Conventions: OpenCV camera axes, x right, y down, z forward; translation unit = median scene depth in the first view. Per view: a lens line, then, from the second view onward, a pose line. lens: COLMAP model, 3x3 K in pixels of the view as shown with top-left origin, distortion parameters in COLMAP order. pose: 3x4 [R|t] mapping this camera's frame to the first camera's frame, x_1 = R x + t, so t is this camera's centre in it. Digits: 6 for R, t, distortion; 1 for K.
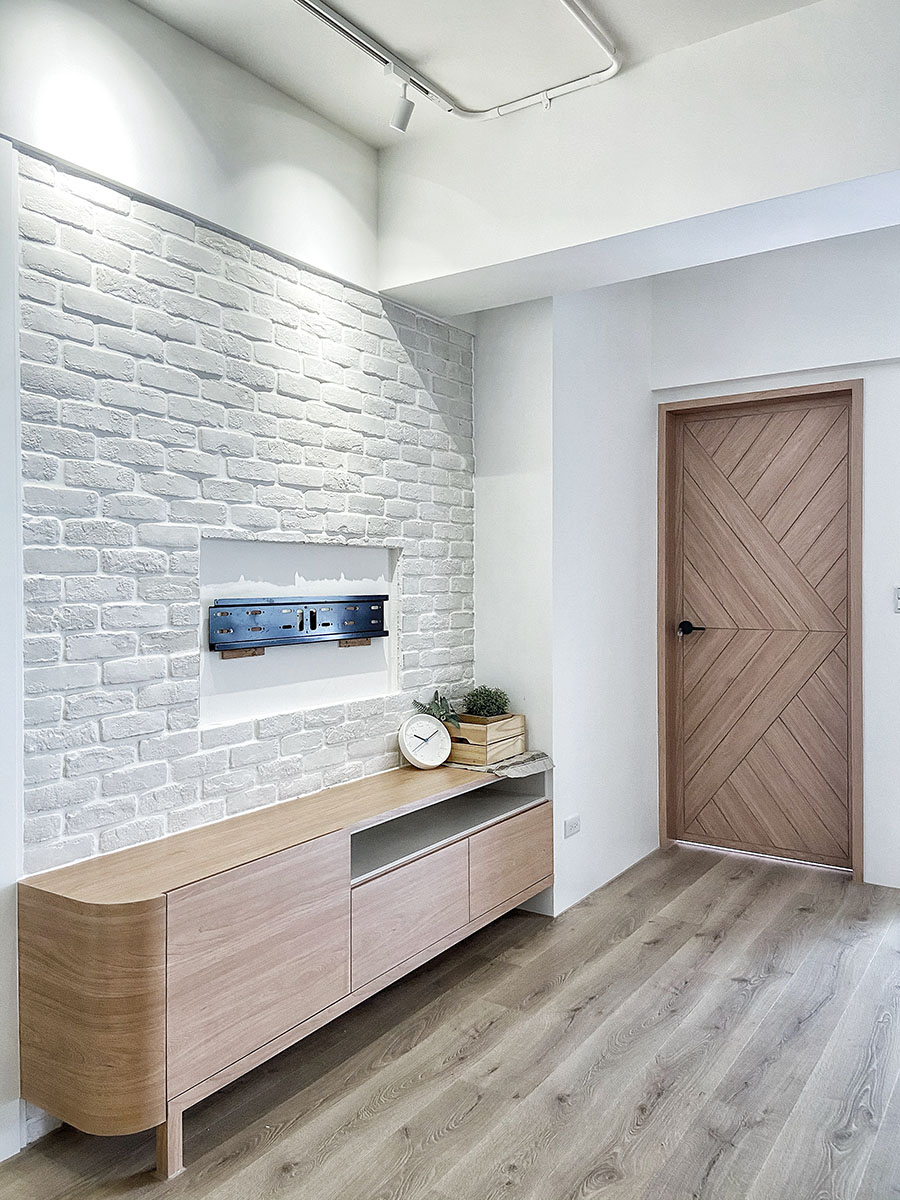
lens RADIAL K [[902.7, 0, 450.8], [0, 902.7, 591.0], [0, 0, 1]] dist [0.109906, -0.137974]
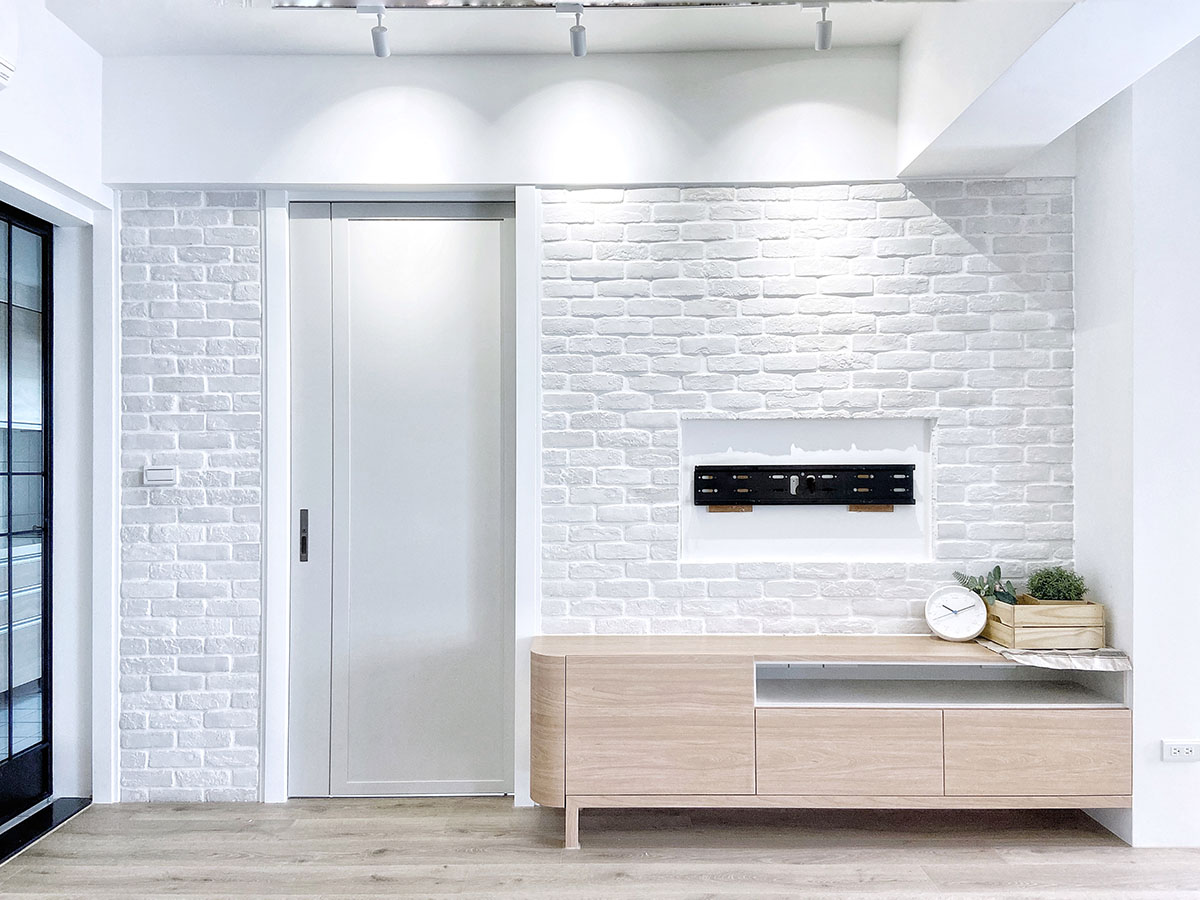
lens RADIAL K [[902.7, 0, 600.0], [0, 902.7, 450.0], [0, 0, 1]] dist [0.109906, -0.137974]
pose [[0.555907, -0.010549, -0.831178, 0.758495], [-0.004760, 0.999863, -0.015874, 0.008148], [0.831231, 0.012781, 0.555780, 0.158467]]
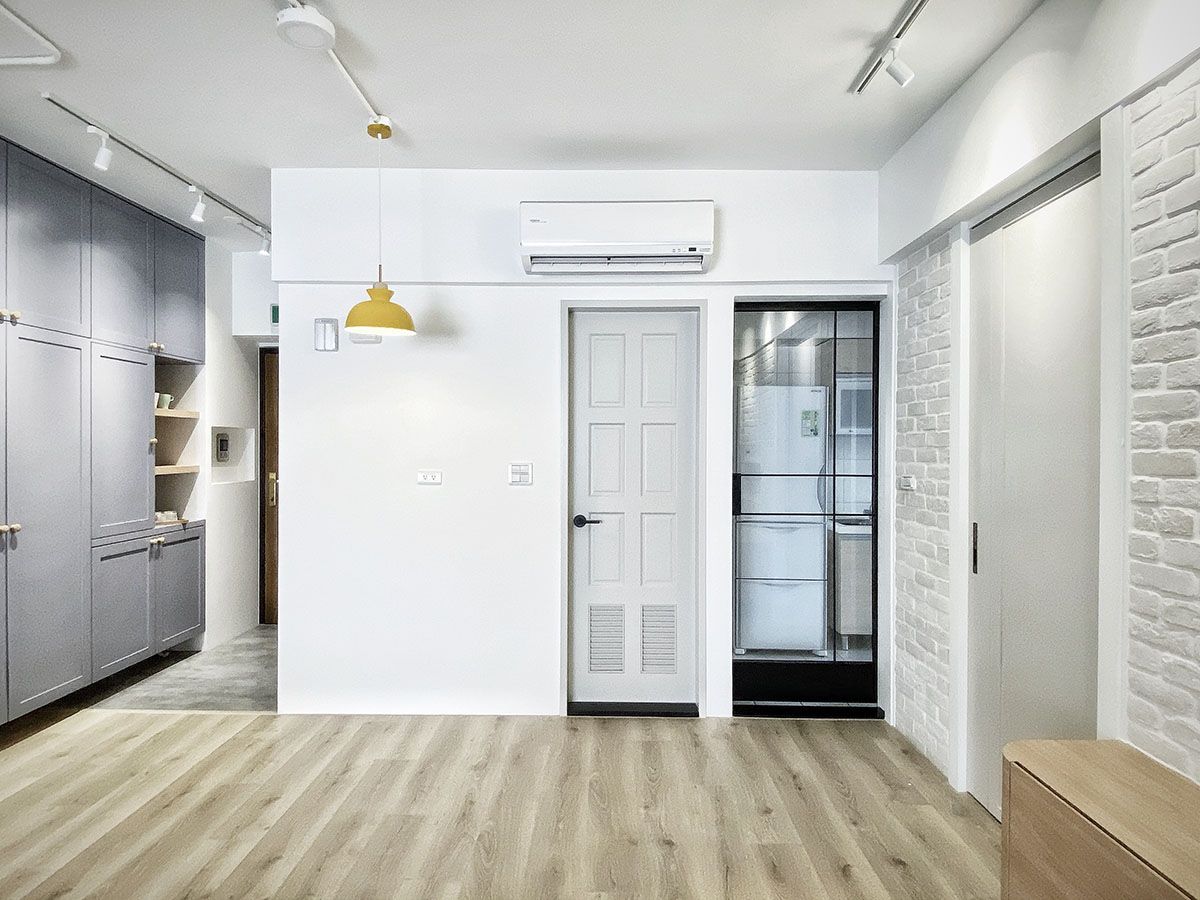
lens RADIAL K [[680.7, 0, 598.7], [0, 680.7, 440.7], [0, 0, 1]] dist [-0.001536, -0.000769]
pose [[-0.840913, -0.001470, -0.541168, 0.439071], [-0.003720, 0.999988, 0.003064, -0.050118], [0.541158, 0.004590, -0.840909, 1.104128]]
